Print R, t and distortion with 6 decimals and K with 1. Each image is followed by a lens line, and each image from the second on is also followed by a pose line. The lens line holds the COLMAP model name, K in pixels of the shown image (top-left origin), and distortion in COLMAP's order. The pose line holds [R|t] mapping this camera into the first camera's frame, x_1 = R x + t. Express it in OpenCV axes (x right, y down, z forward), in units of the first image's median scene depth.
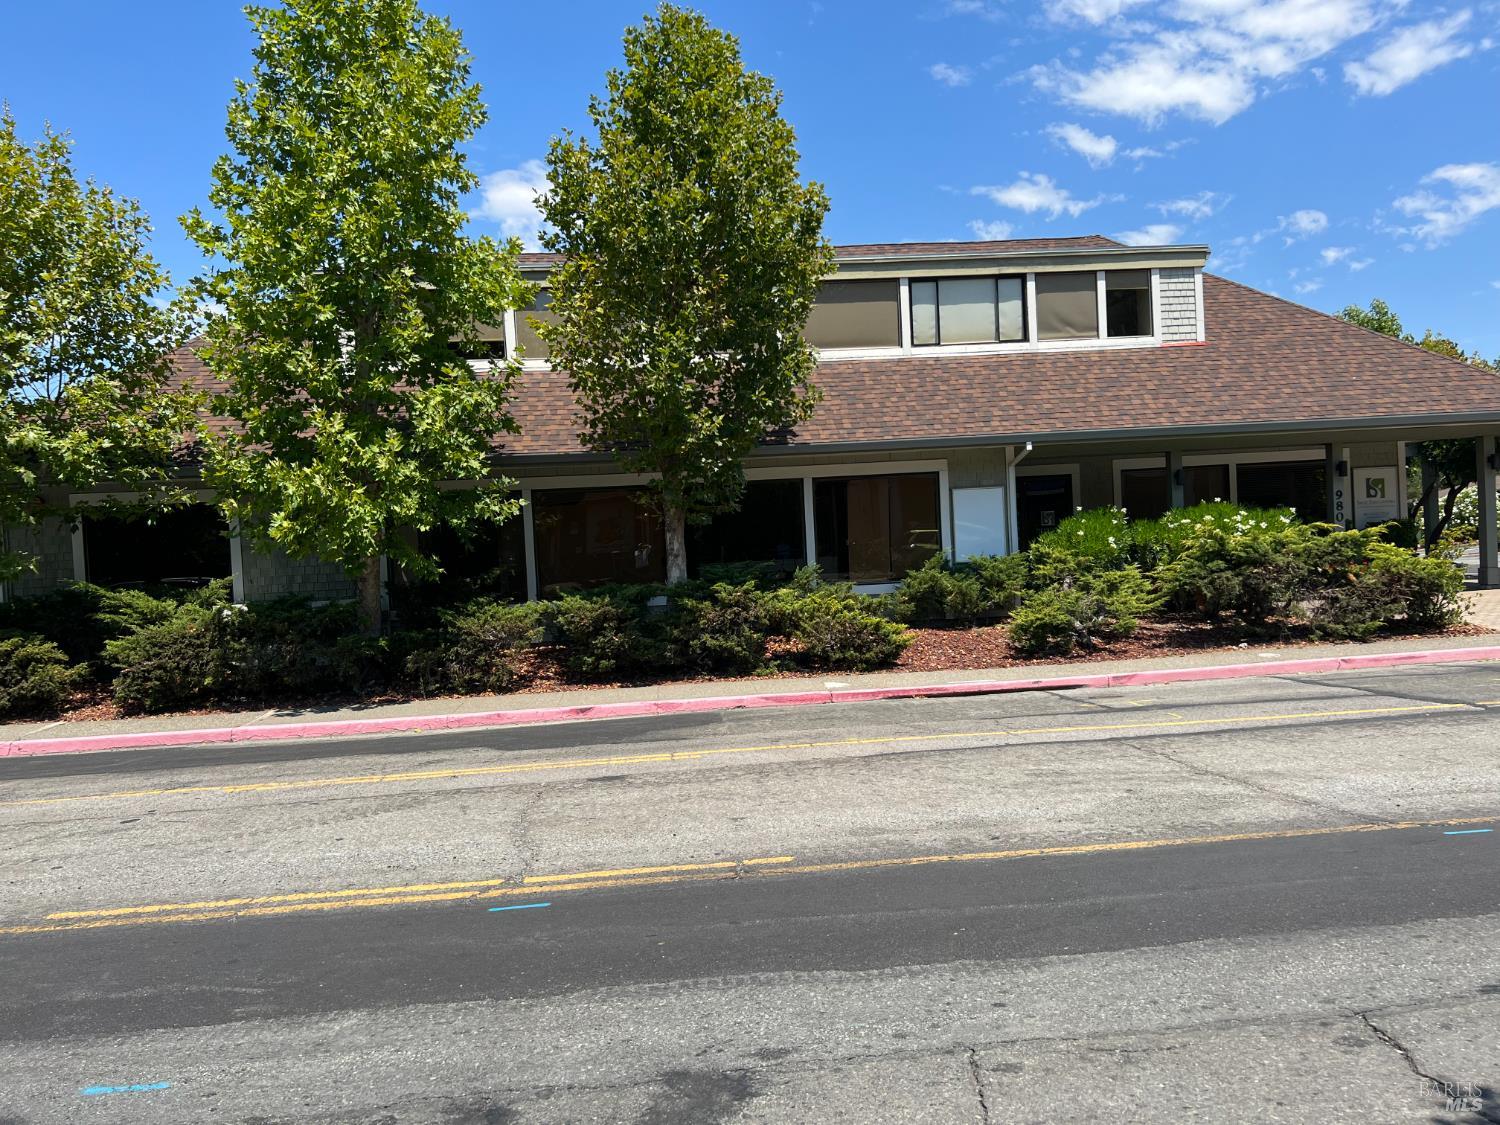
lens RADIAL K [[1142.2, 0, 747.7], [0, 1142.2, 565.3], [0, 0, 1]] dist [0.028529, -0.023224]
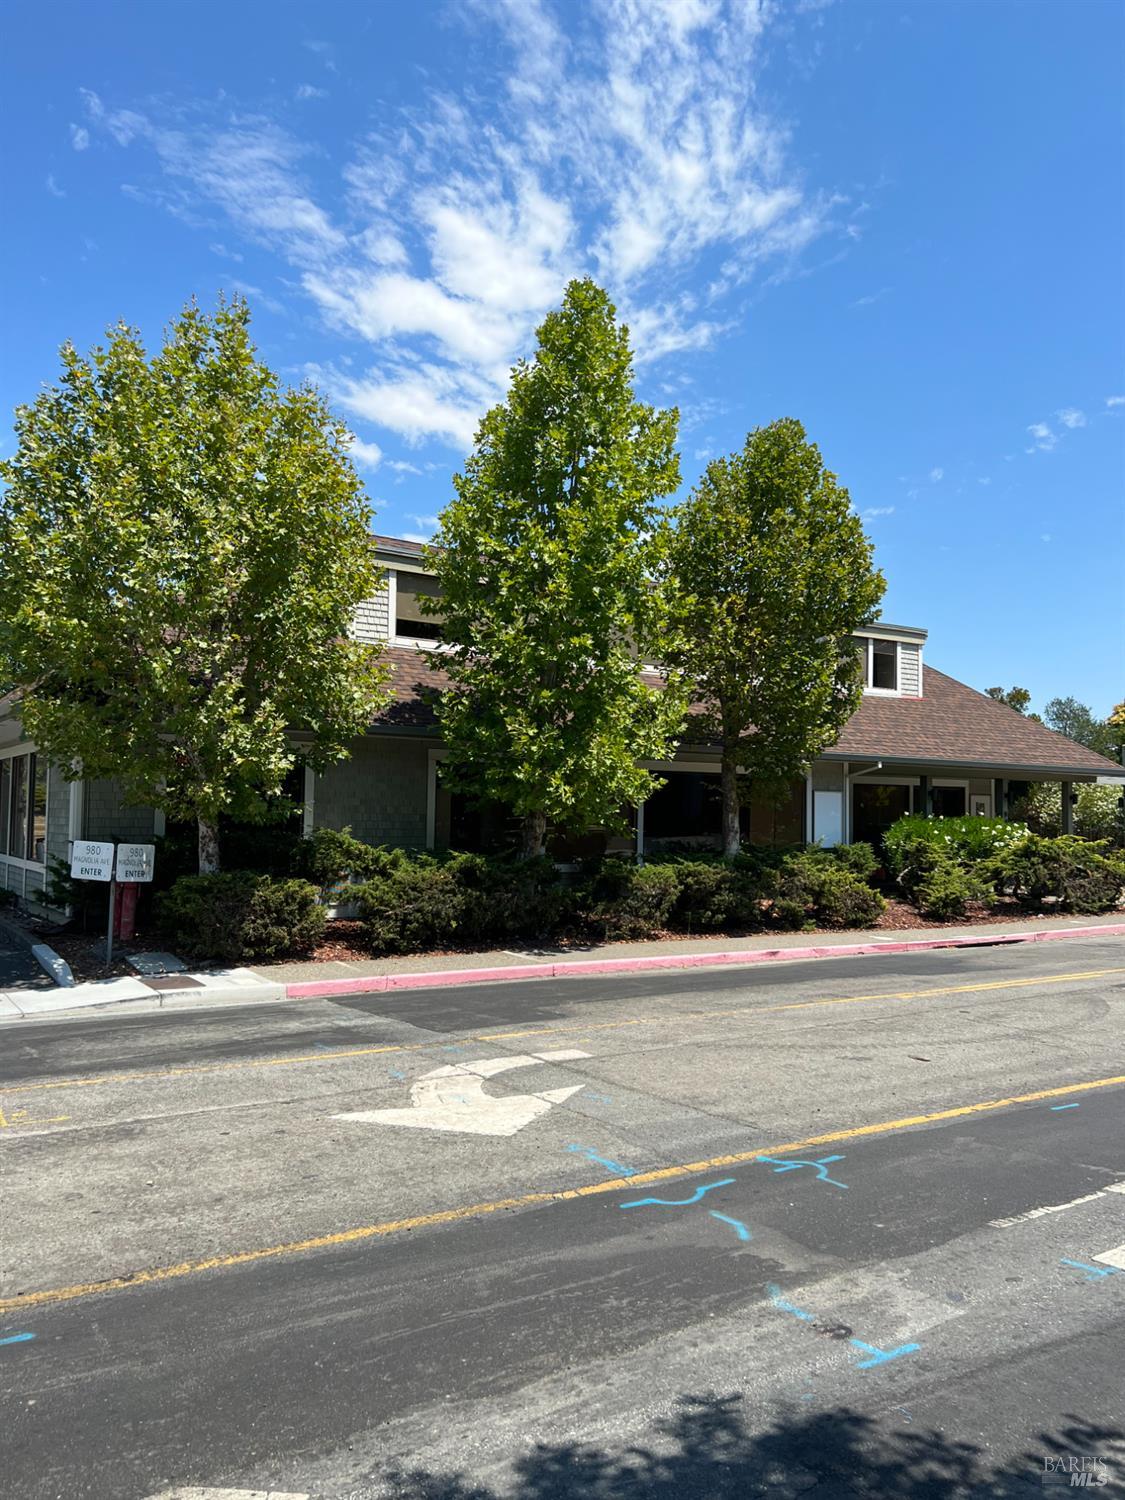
lens RADIAL K [[1142.2, 0, 563.2], [0, 1142.2, 746.7], [0, 0, 1]] dist [0.028529, -0.023224]
pose [[0.877226, 0.092711, 0.471041, -0.643930], [-0.052756, 0.993850, -0.097362, 0.023389], [-0.477170, 0.060558, 0.876722, -0.011853]]
